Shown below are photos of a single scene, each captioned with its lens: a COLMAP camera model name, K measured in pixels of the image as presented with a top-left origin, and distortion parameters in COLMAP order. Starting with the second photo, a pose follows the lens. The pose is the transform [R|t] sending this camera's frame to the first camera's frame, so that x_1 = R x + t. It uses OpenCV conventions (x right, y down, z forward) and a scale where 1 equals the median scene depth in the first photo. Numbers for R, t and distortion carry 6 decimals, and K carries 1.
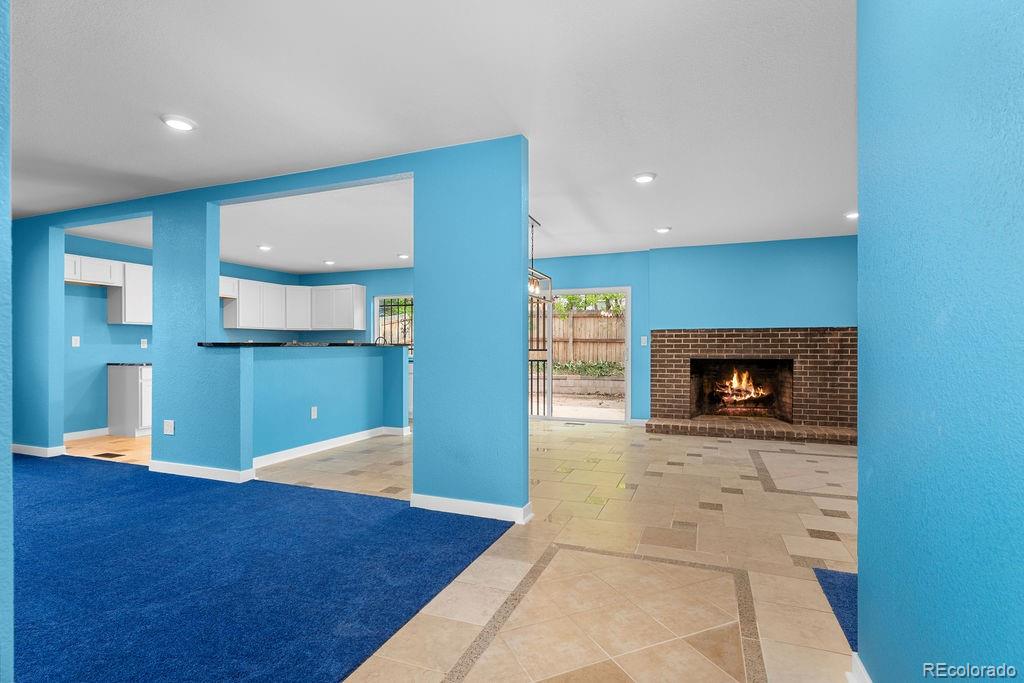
lens RADIAL K [[493.9, 0, 509.4], [0, 493.9, 347.6], [0, 0, 1]] dist [-0.000690, 0.002249]
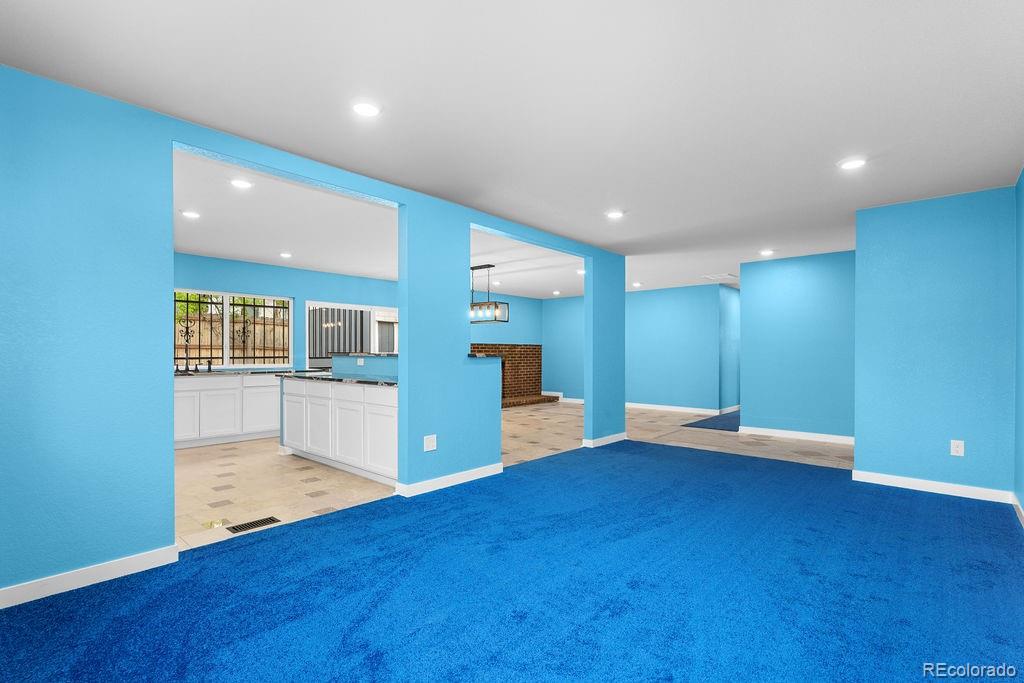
lens RADIAL K [[479.5, 0, 507.3], [0, 479.5, 345.7], [0, 0, 1]] dist [0.002819, -0.002734]
pose [[0.346852, 0.015340, 0.937794, -1.042005], [-0.000930, 0.999871, -0.016011, -0.006022], [-0.937919, 0.004681, 0.346822, 0.381336]]
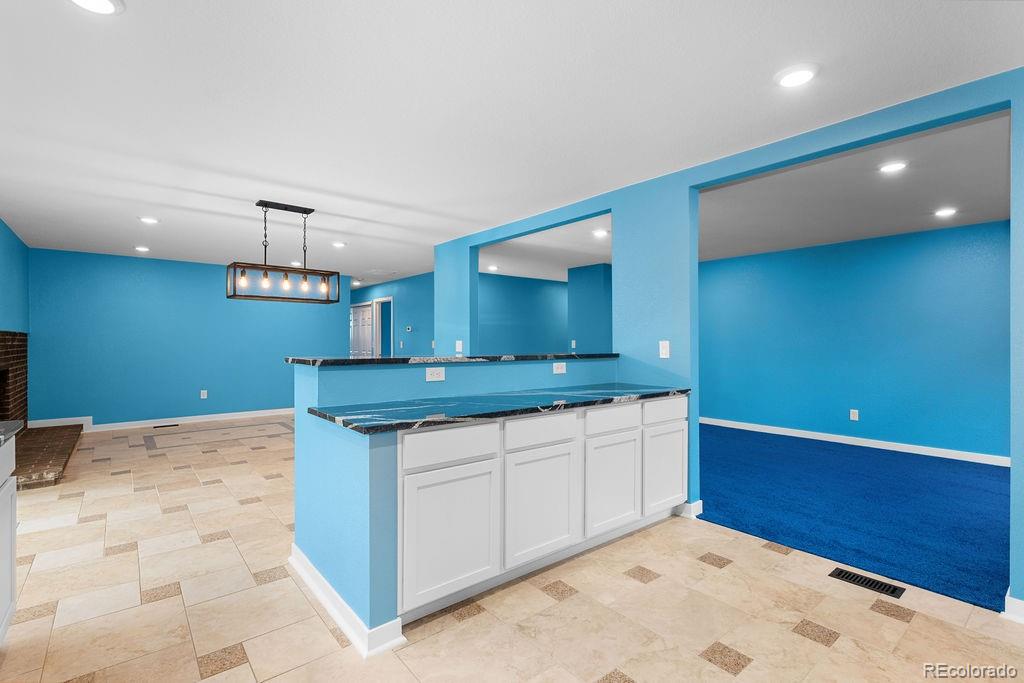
lens RADIAL K [[479.5, 0, 516.2], [0, 479.5, 339.3], [0, 0, 1]] dist [0.002819, -0.002734]
pose [[-0.875590, 0.003897, 0.483039, -0.595678], [0.003415, 0.999992, -0.001877, -0.021931], [-0.483042, 0.000006, -0.875597, 1.289365]]
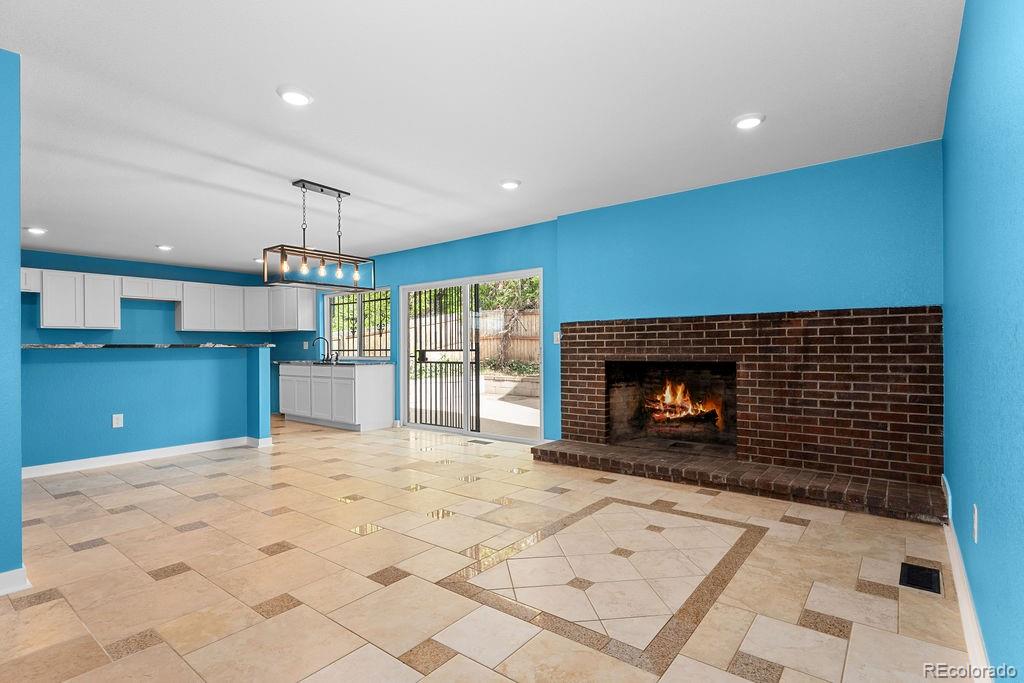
lens RADIAL K [[493.9, 0, 519.4], [0, 493.9, 343.1], [0, 0, 1]] dist [-0.000690, 0.002249]
pose [[0.958895, -0.010695, -0.283561, 0.475765], [0.007461, 0.999894, -0.012483, 0.004389], [0.283665, 0.009854, 0.958873, 0.273046]]
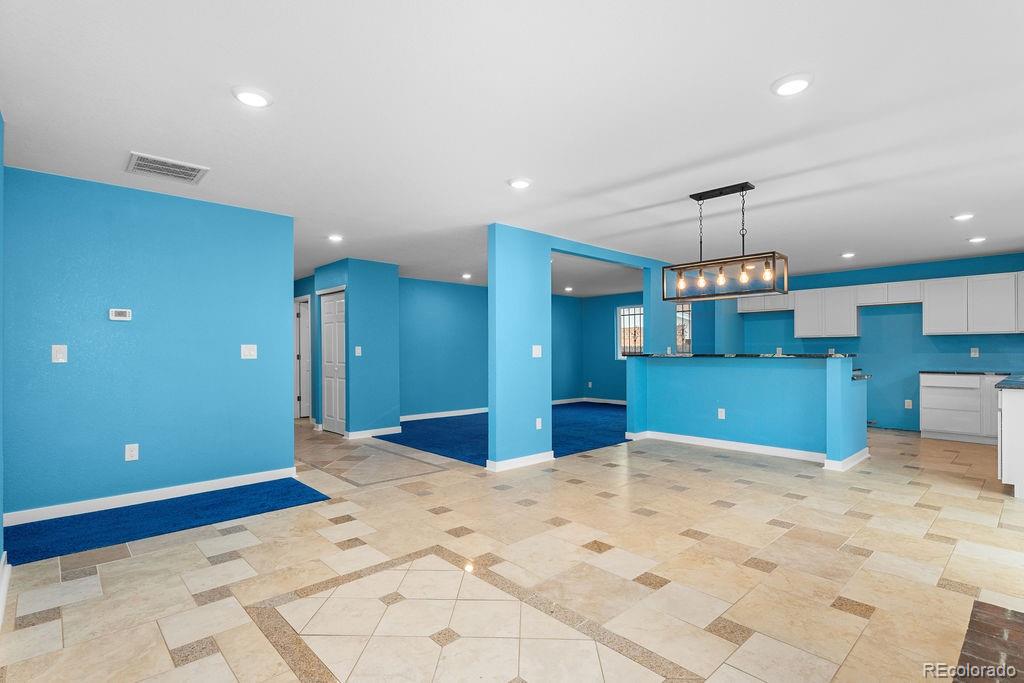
lens RADIAL K [[493.9, 0, 509.4], [0, 493.9, 337.5], [0, 0, 1]] dist [-0.000690, 0.002249]
pose [[-0.431332, -0.025326, -0.901838, 0.718287], [-0.000842, 0.999617, -0.027669, -0.012178], [0.902193, -0.011175, -0.431188, 0.874525]]
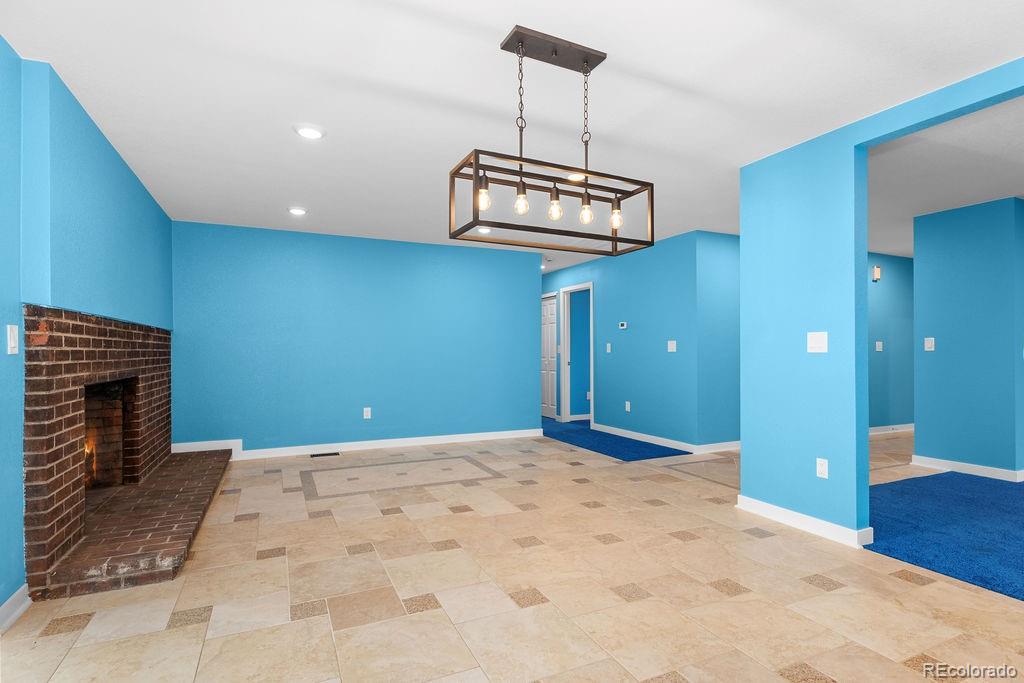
lens RADIAL K [[515.6, 0, 511.6], [0, 515.6, 351.4], [0, 0, 1]] dist [-0.003233, 0.001515]
pose [[-0.720903, 0.002635, 0.693031, -0.199512], [0.005204, 0.999985, 0.001611, -0.004830], [-0.693016, 0.004768, -0.720906, 1.126328]]
